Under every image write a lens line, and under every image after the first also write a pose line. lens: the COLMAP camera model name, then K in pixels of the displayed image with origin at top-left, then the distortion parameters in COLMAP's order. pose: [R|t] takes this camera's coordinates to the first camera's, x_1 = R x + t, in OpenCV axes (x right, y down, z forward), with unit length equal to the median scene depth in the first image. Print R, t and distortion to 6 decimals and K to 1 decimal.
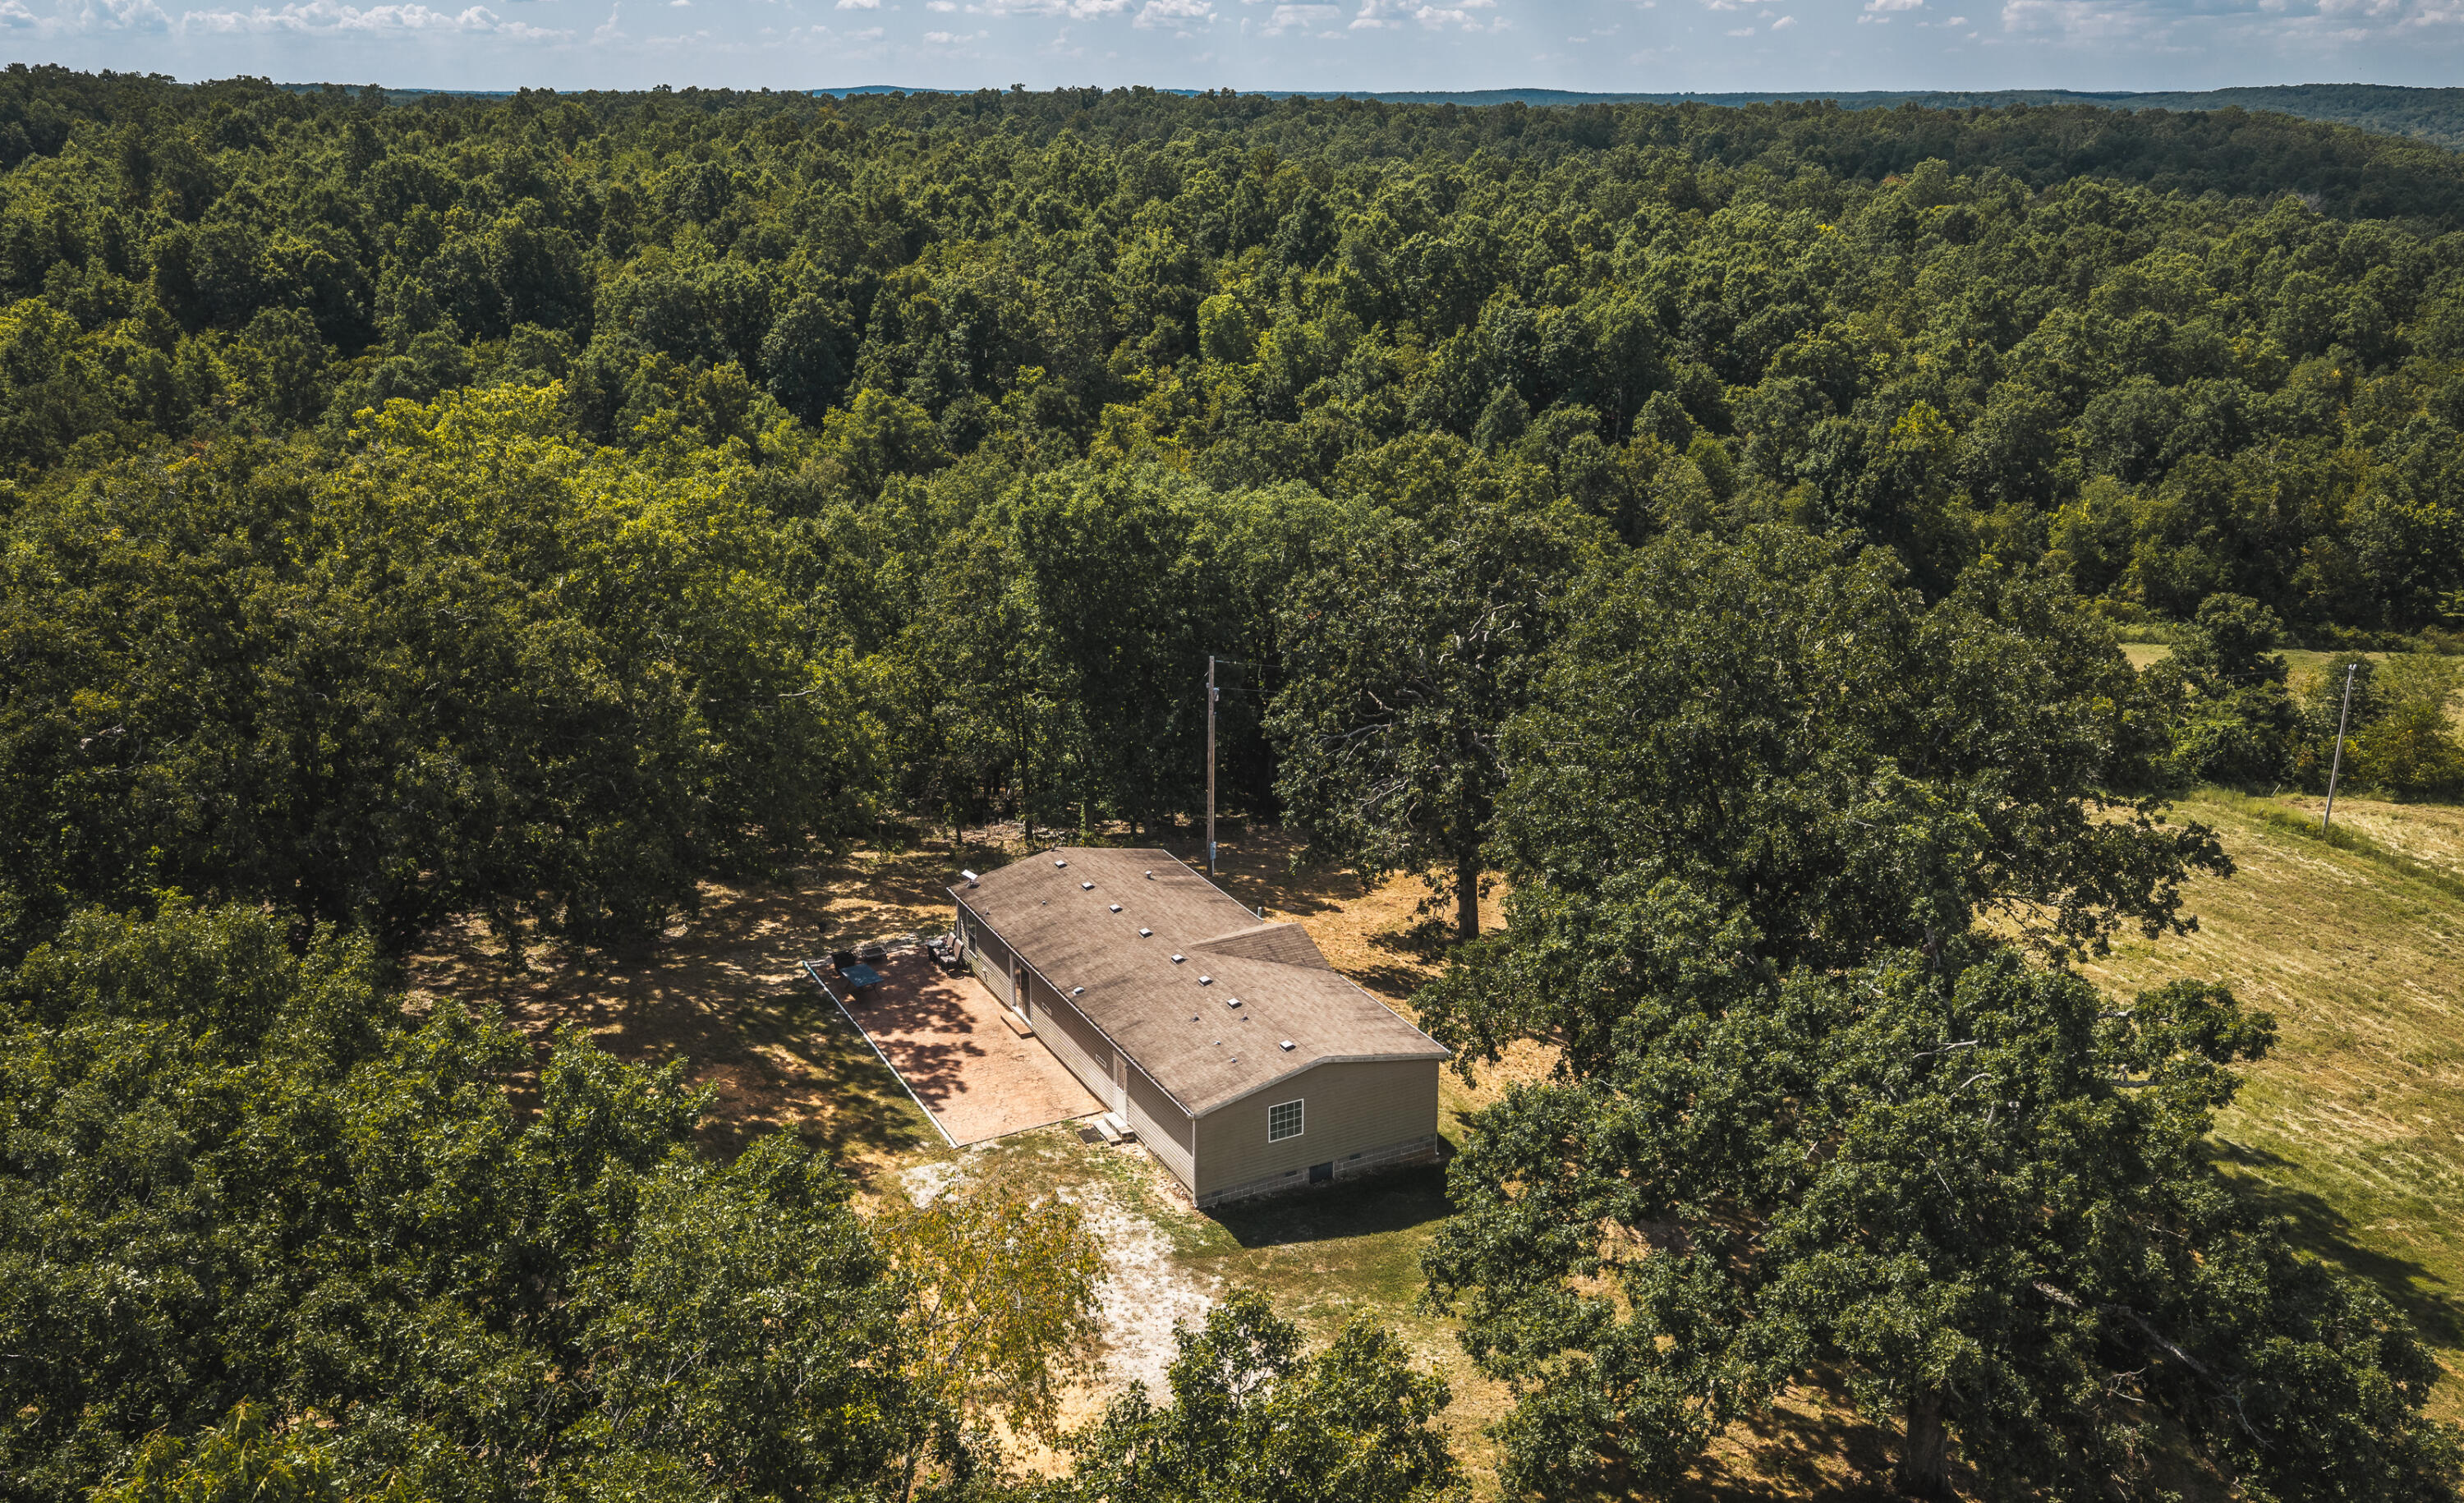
lens RADIAL K [[2057.2, 0, 1223.9], [0, 2057.2, 755.2], [0, 0, 1]] dist [0.021161, -0.030734]
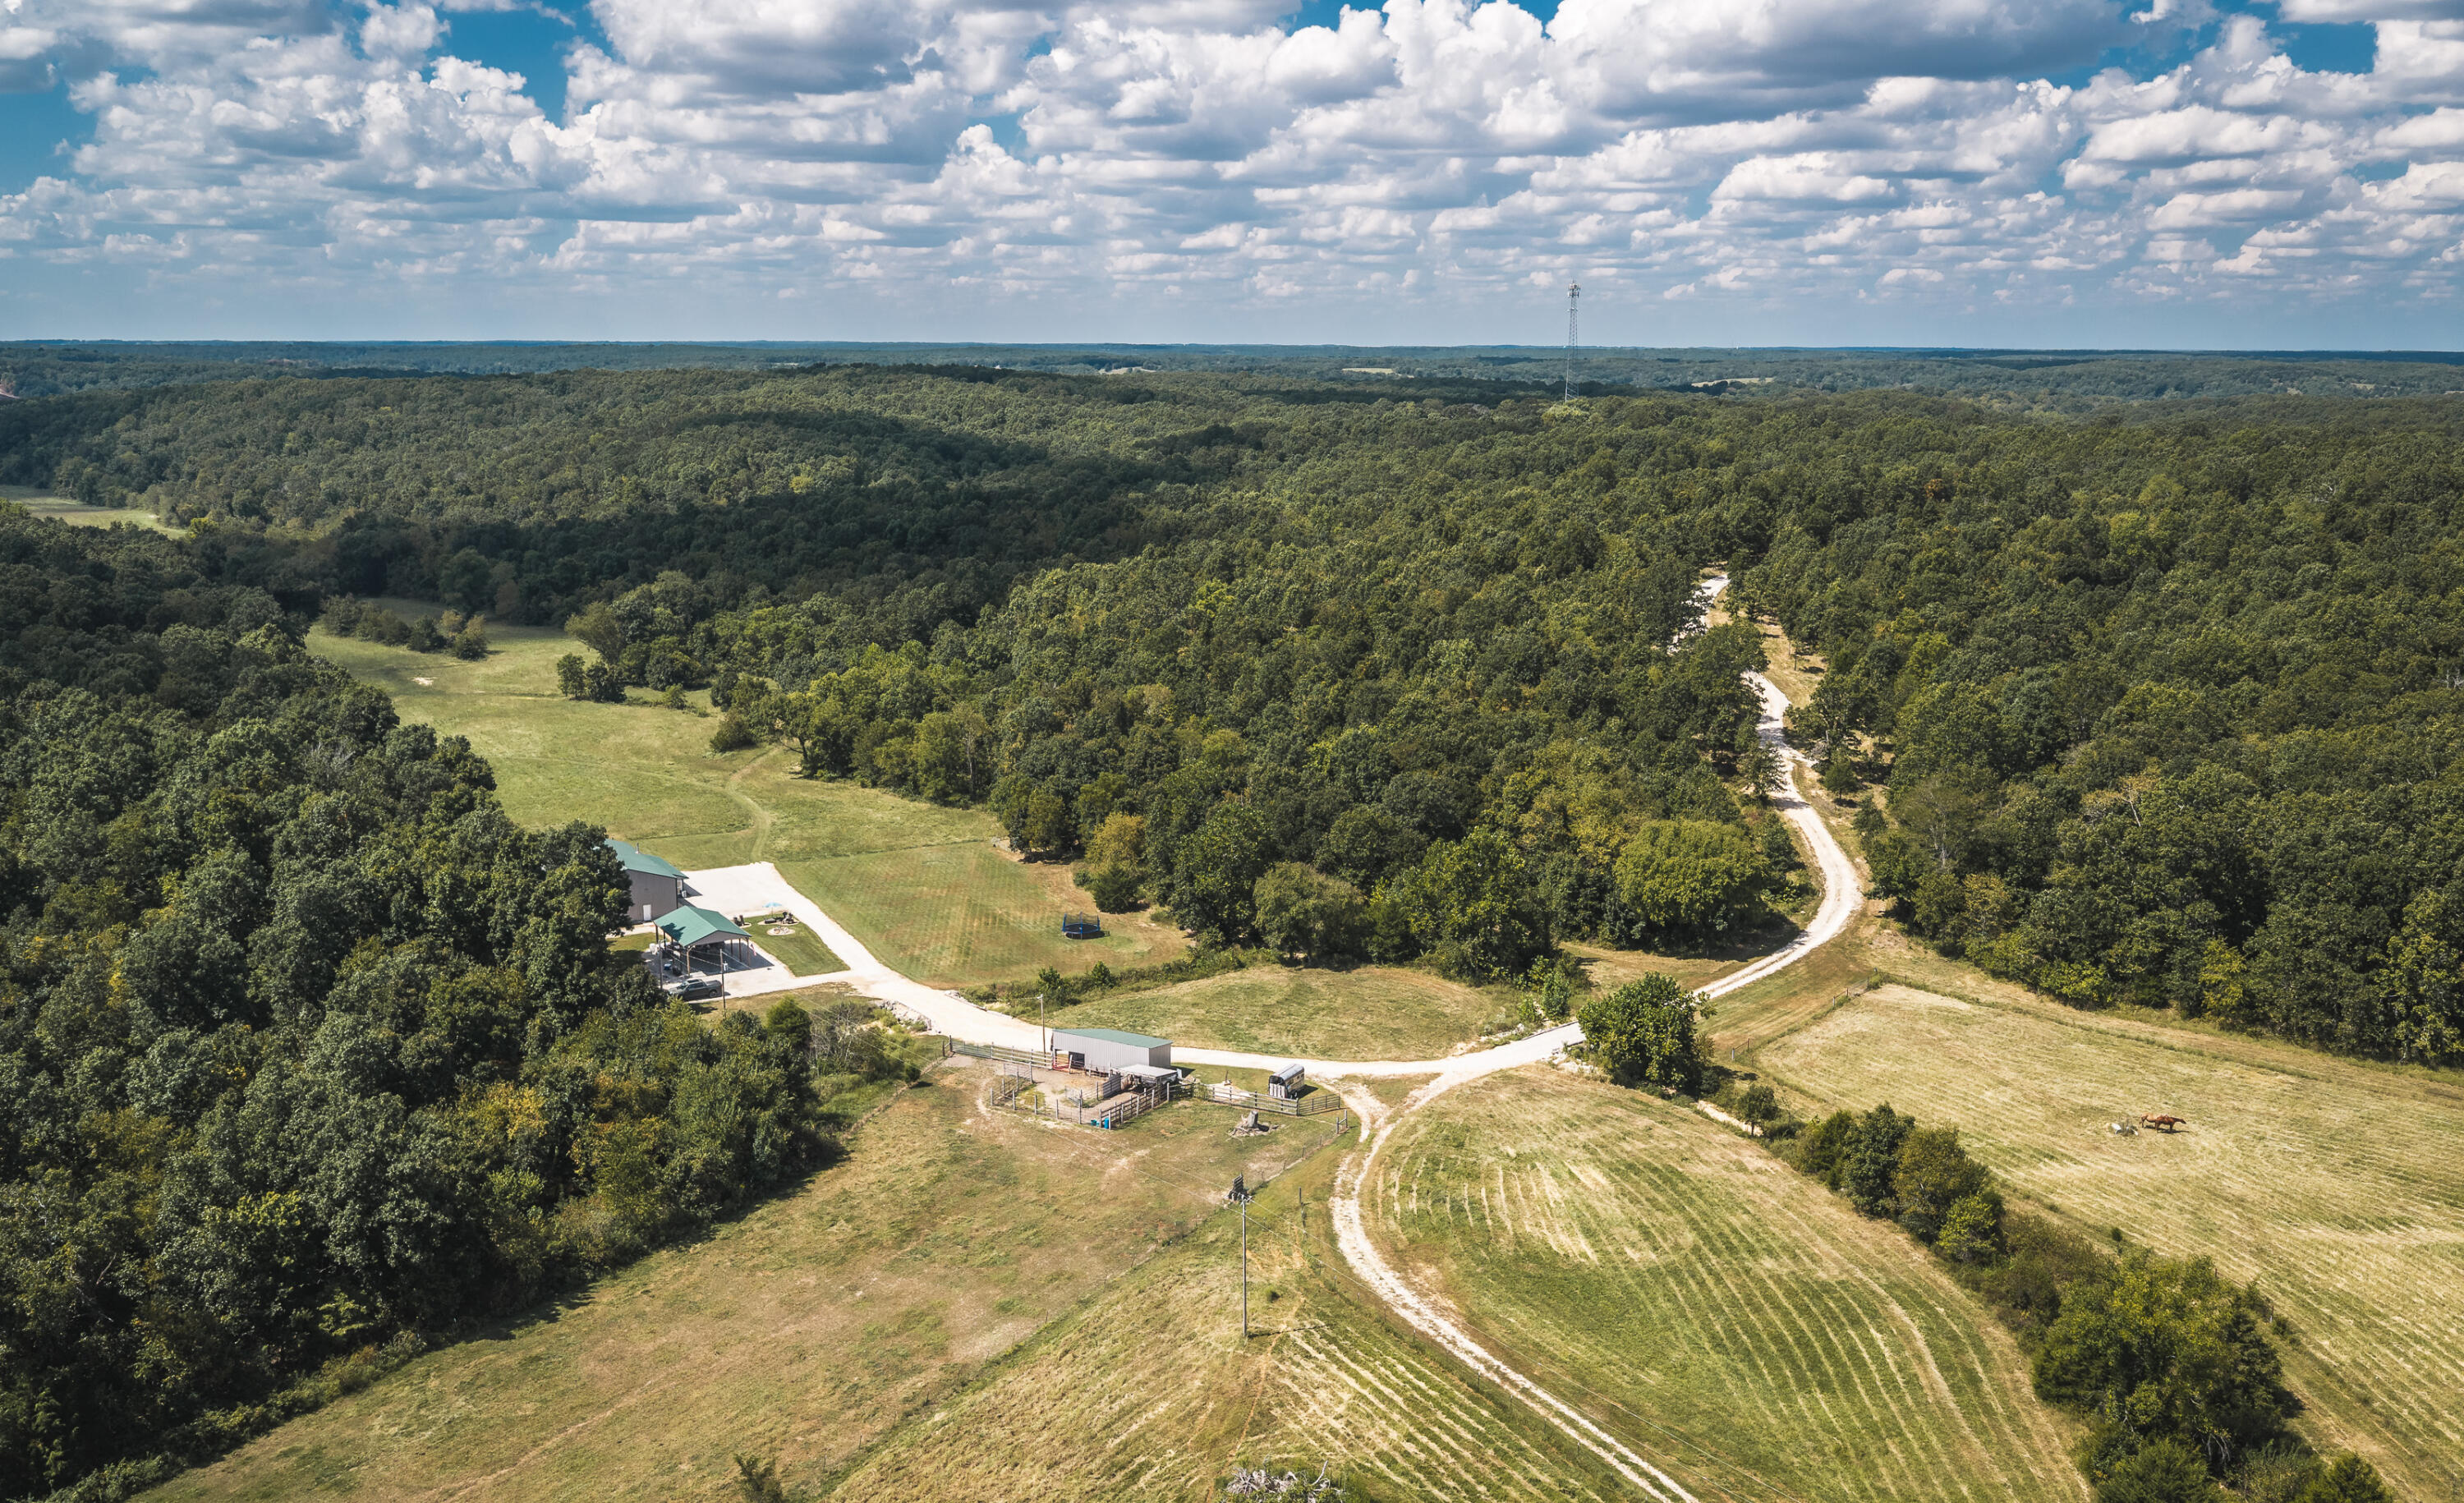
lens RADIAL K [[2057.2, 0, 1233.1], [0, 2057.2, 741.1], [0, 0, 1]] dist [0.021161, -0.030734]
pose [[0.418799, -0.168468, 0.892315, 0.096427], [0.271626, 0.960891, 0.053930, -0.250228], [-0.866502, 0.219791, 0.448181, 0.354315]]
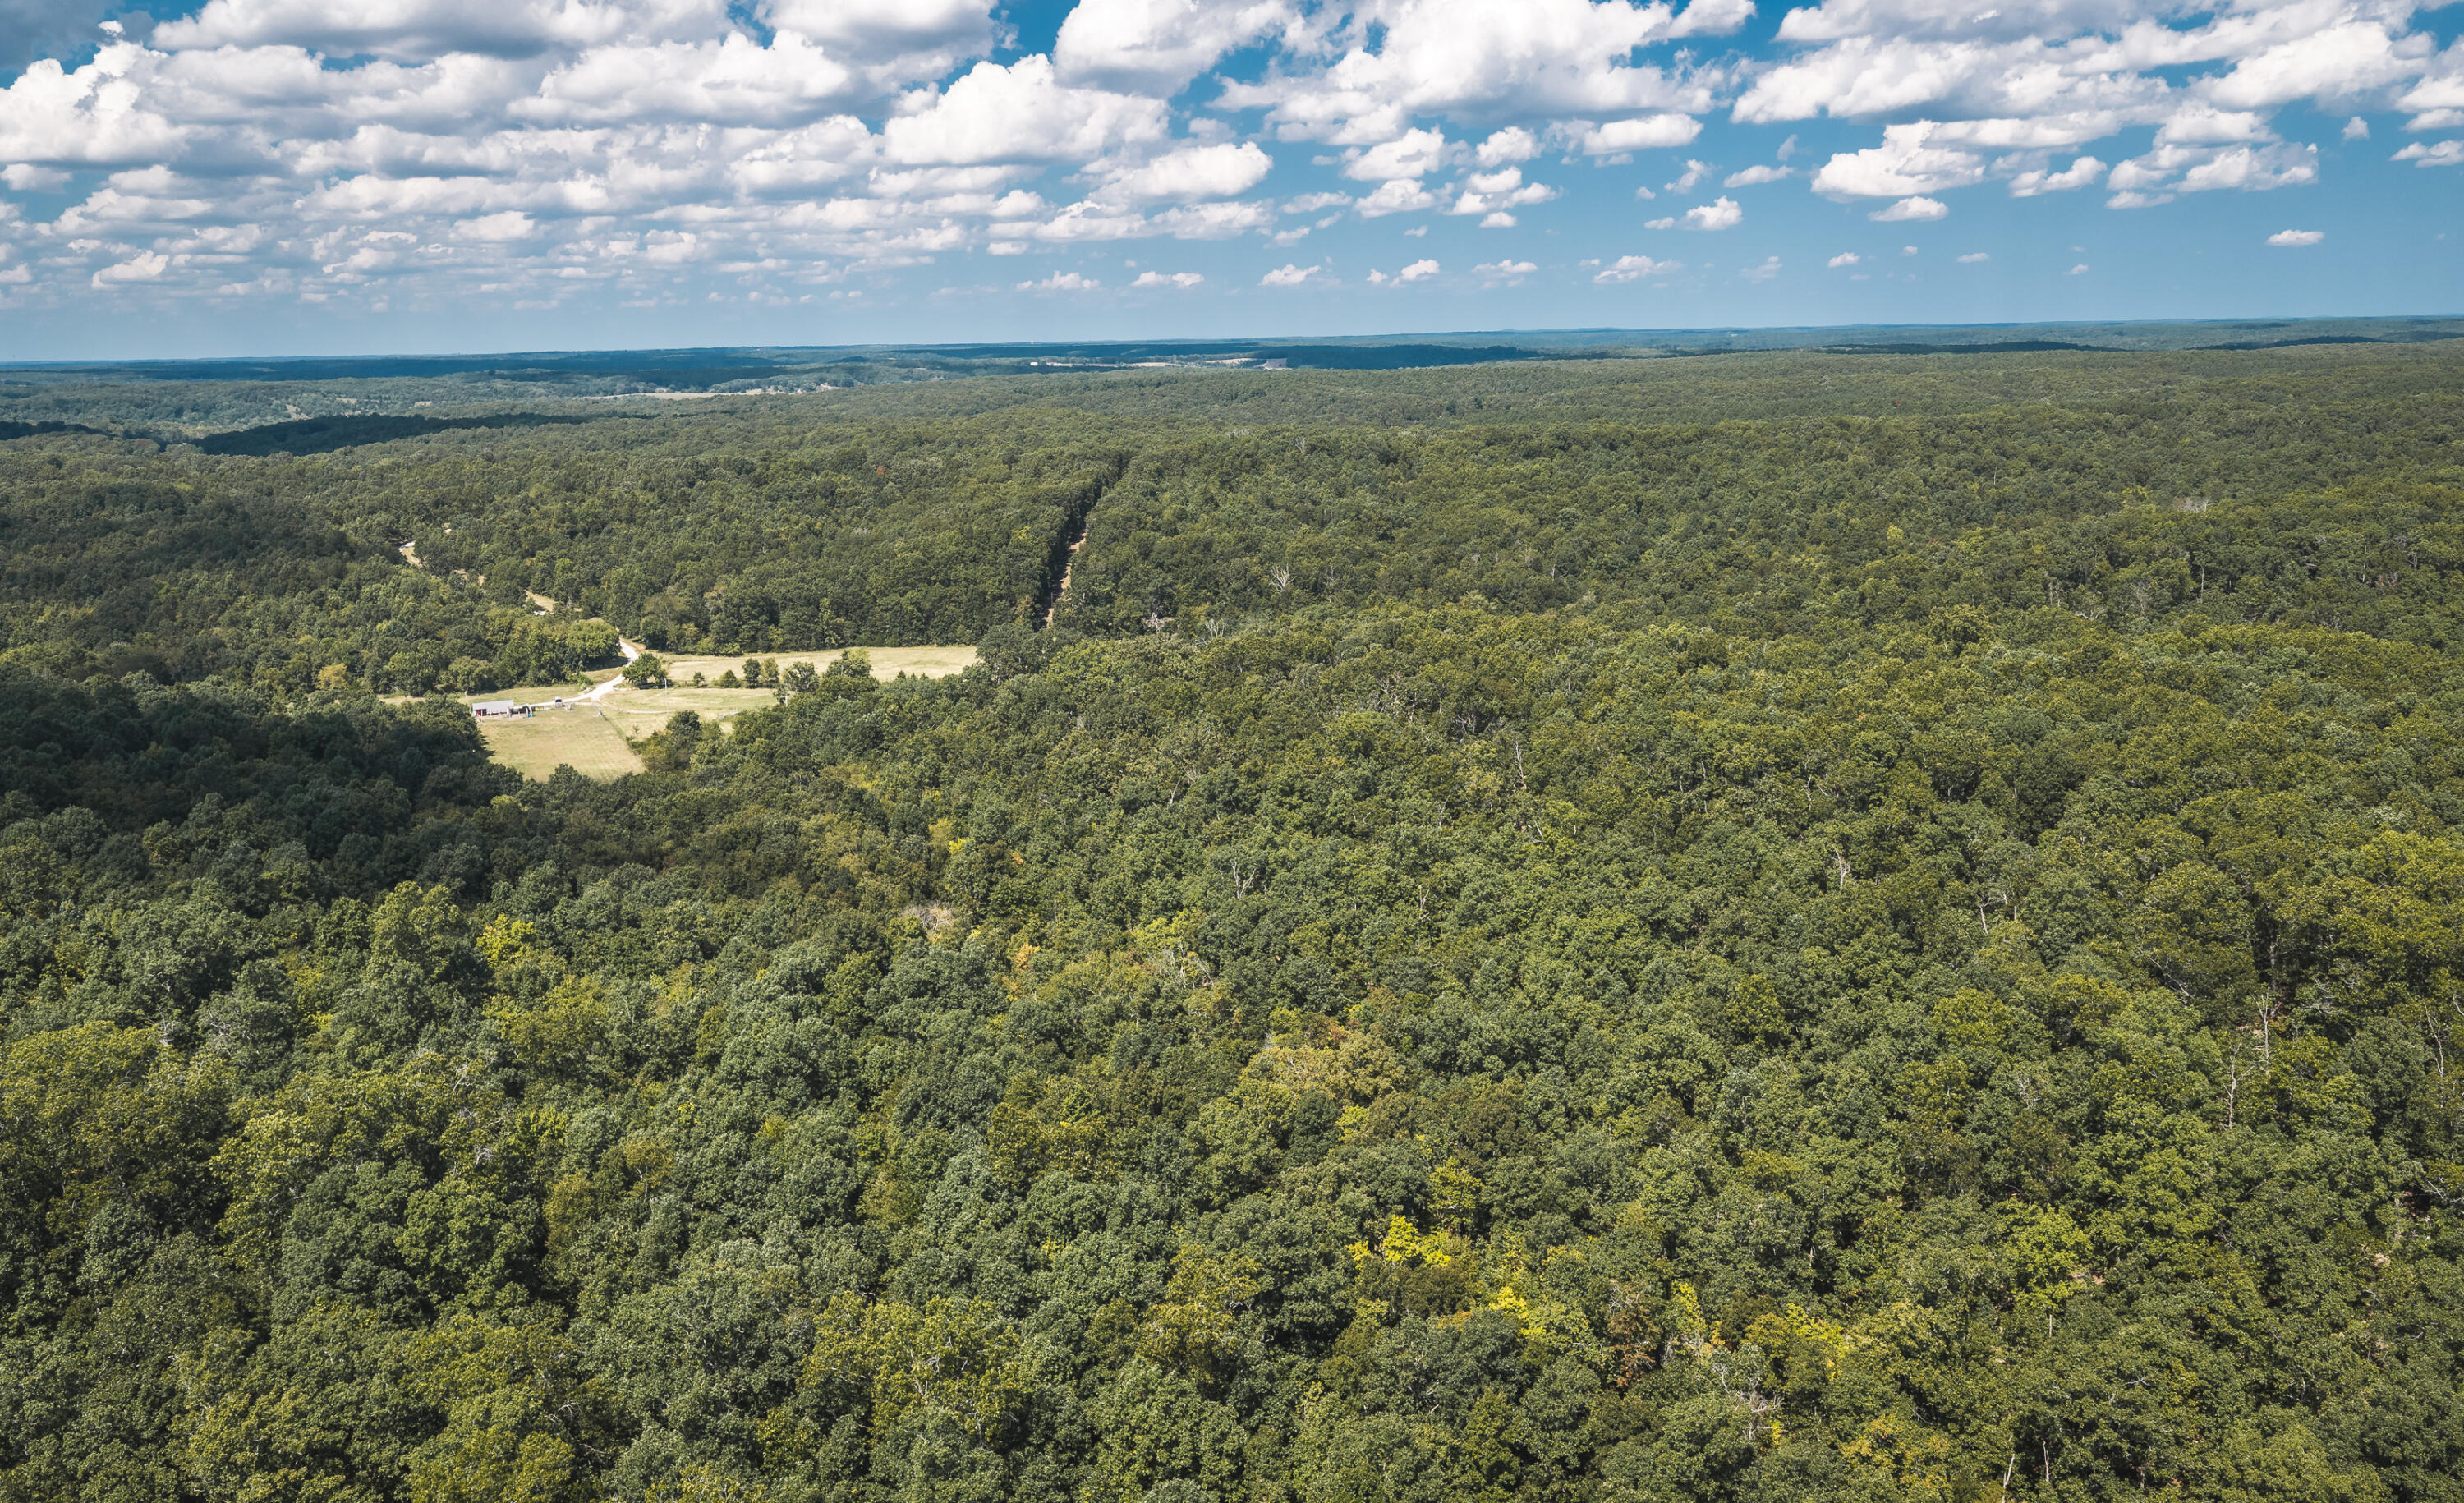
lens RADIAL K [[2057.2, 0, 1218.8], [0, 2057.2, 738.8], [0, 0, 1]] dist [0.021161, -0.030734]
pose [[-0.476247, -0.158479, 0.864912, -2.473721], [0.287702, 0.901400, 0.323583, -0.751206], [-0.830913, 0.402943, -0.383694, 1.335475]]
